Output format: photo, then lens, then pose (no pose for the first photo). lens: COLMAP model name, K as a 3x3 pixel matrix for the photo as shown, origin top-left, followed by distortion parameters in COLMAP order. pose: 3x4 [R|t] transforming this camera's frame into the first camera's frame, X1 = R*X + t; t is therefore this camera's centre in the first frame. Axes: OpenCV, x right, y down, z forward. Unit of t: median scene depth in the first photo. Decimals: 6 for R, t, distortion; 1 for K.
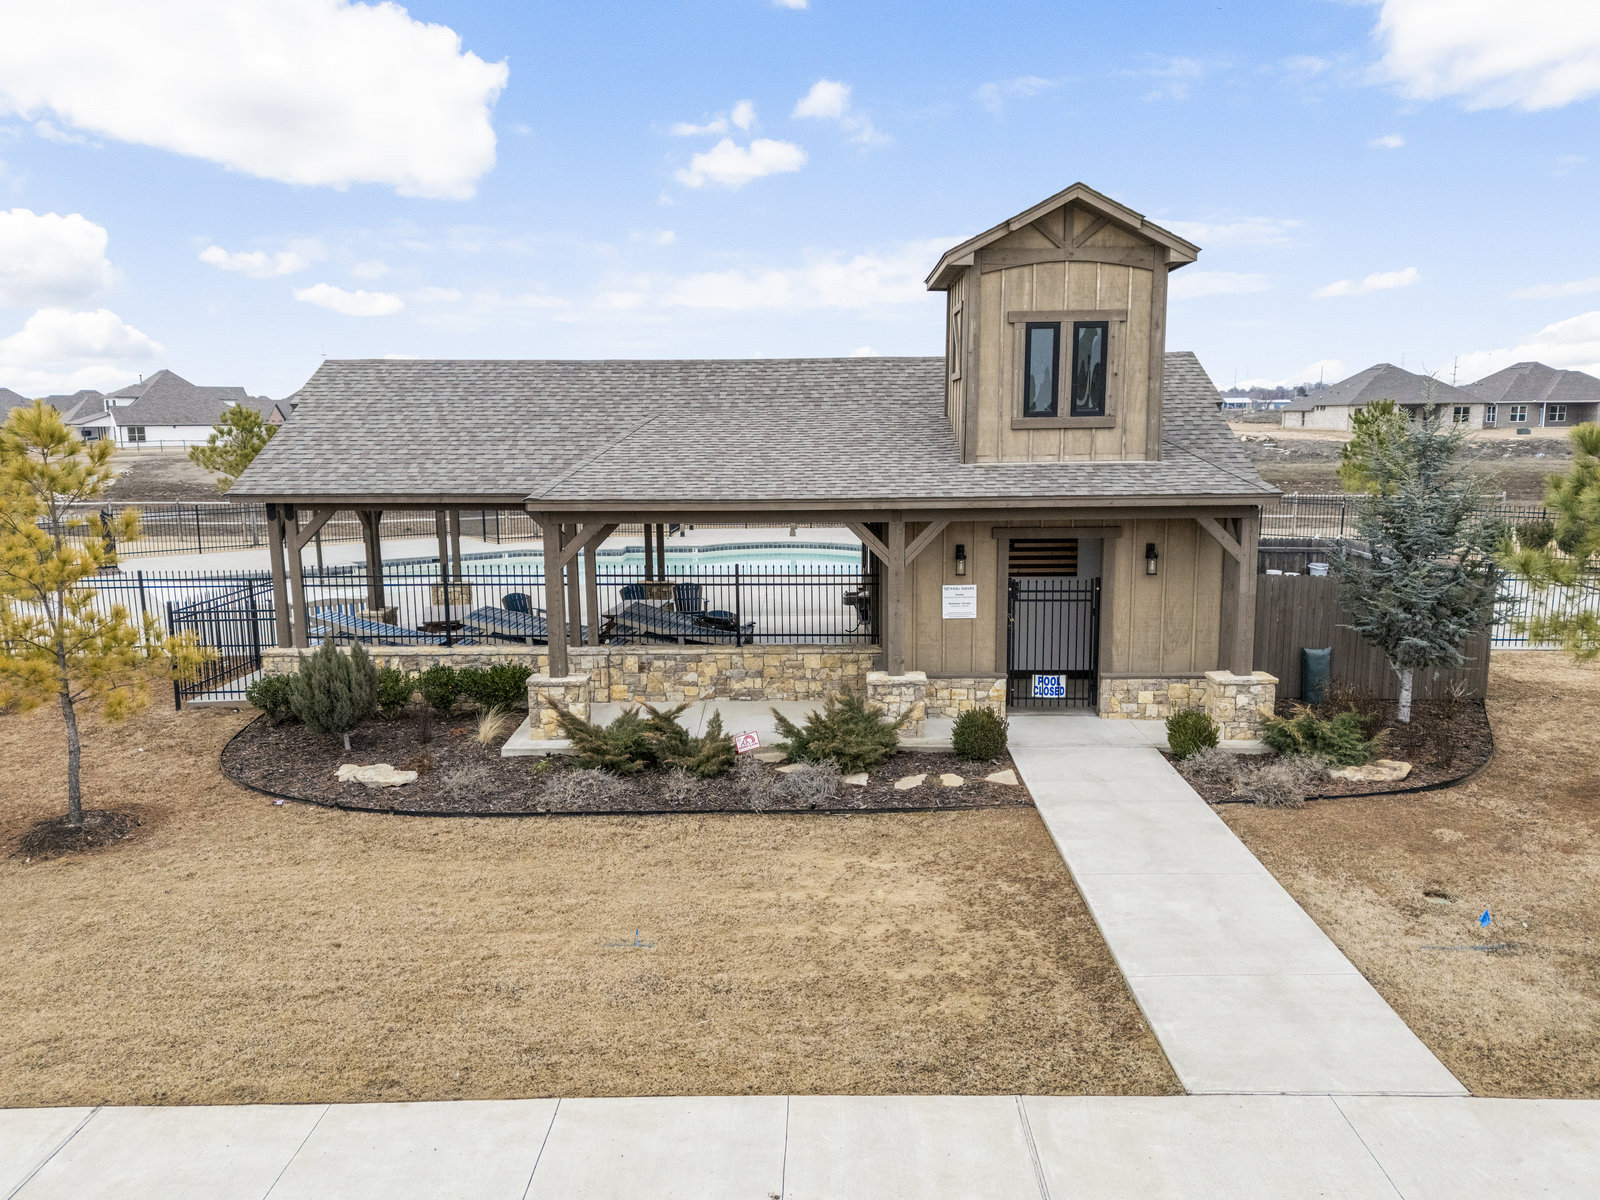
lens RADIAL K [[1176.5, 0, 802.2], [0, 1176.5, 596.7], [0, 0, 1]] dist [0.064276, -0.052424]
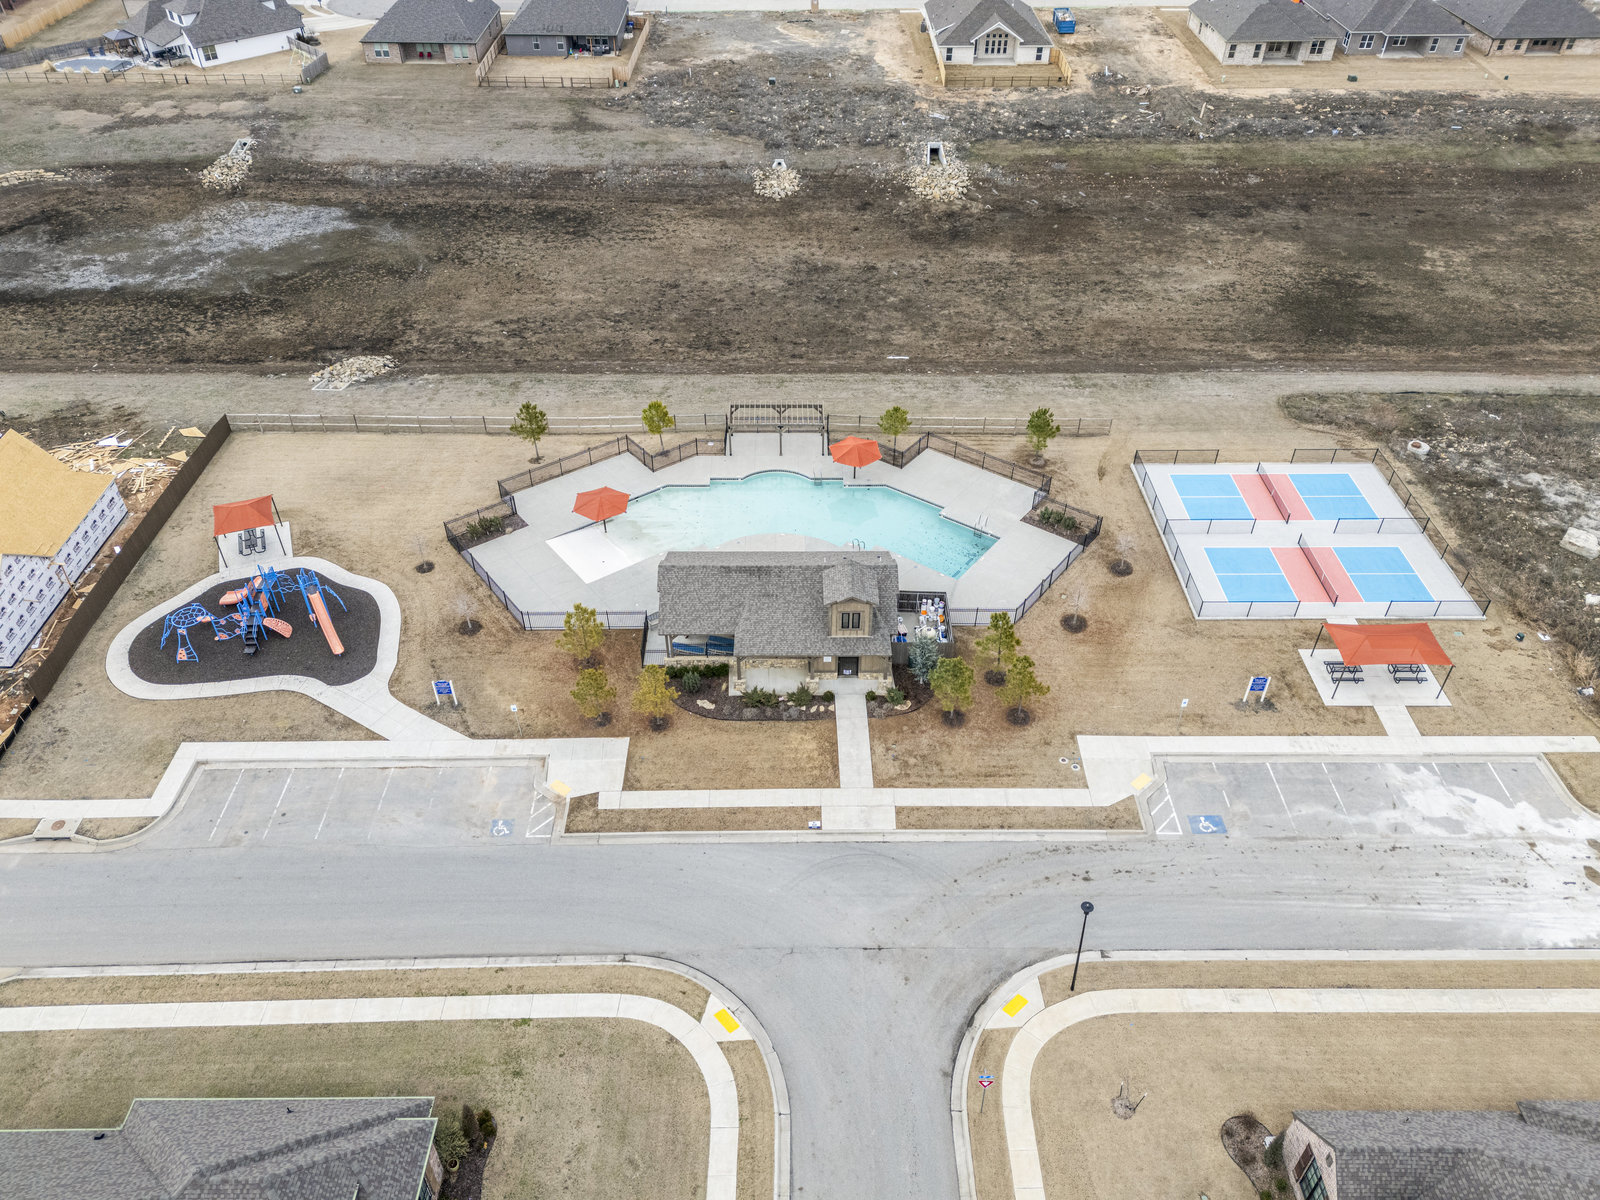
lens RADIAL K [[1176.5, 0, 806.1], [0, 1176.5, 584.1], [0, 0, 1]] dist [0.064276, -0.052424]
pose [[0.999499, -0.007664, 0.030723, -0.088998], [-0.008669, 0.866953, 0.498315, -2.723326], [-0.030455, -0.498332, 0.866451, -3.002622]]
